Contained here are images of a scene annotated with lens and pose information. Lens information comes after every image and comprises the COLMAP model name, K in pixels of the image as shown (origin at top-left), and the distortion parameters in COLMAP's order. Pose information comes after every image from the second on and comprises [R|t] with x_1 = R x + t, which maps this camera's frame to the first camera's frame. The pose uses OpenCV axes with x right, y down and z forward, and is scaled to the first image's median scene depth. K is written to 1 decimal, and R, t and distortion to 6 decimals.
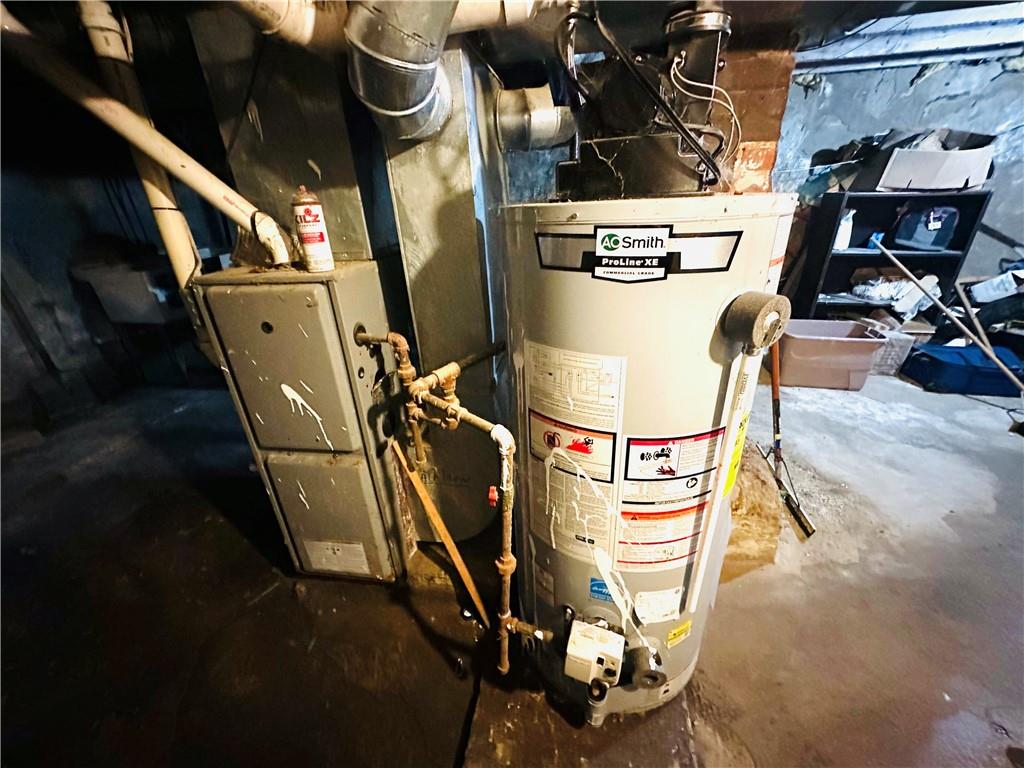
lens RADIAL K [[409.5, 0, 512.9], [0, 409.5, 382.1], [0, 0, 1]] dist [-0.000074, -0.000039]
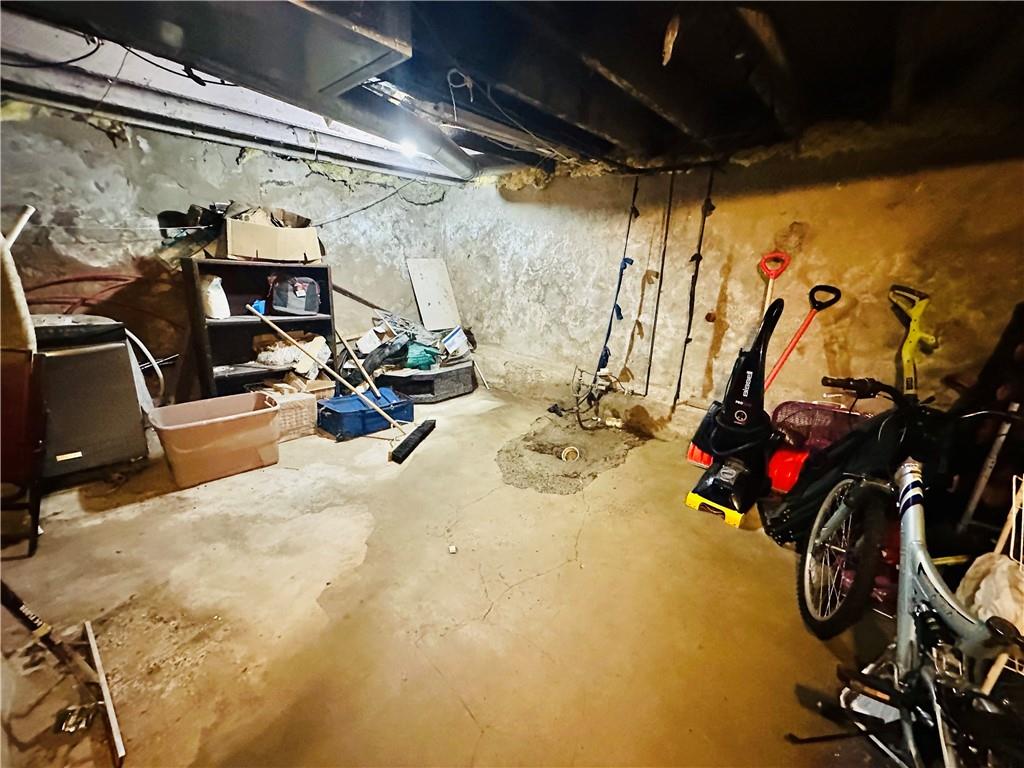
lens RADIAL K [[409.5, 0, 512.9], [0, 409.5, 382.1], [0, 0, 1]] dist [-0.000074, -0.000039]
pose [[0.506654, -0.184353, 0.842209, 0.354800], [0.308530, 0.950947, 0.022550, -0.009278], [-0.805053, 0.248421, 0.538680, 0.021211]]
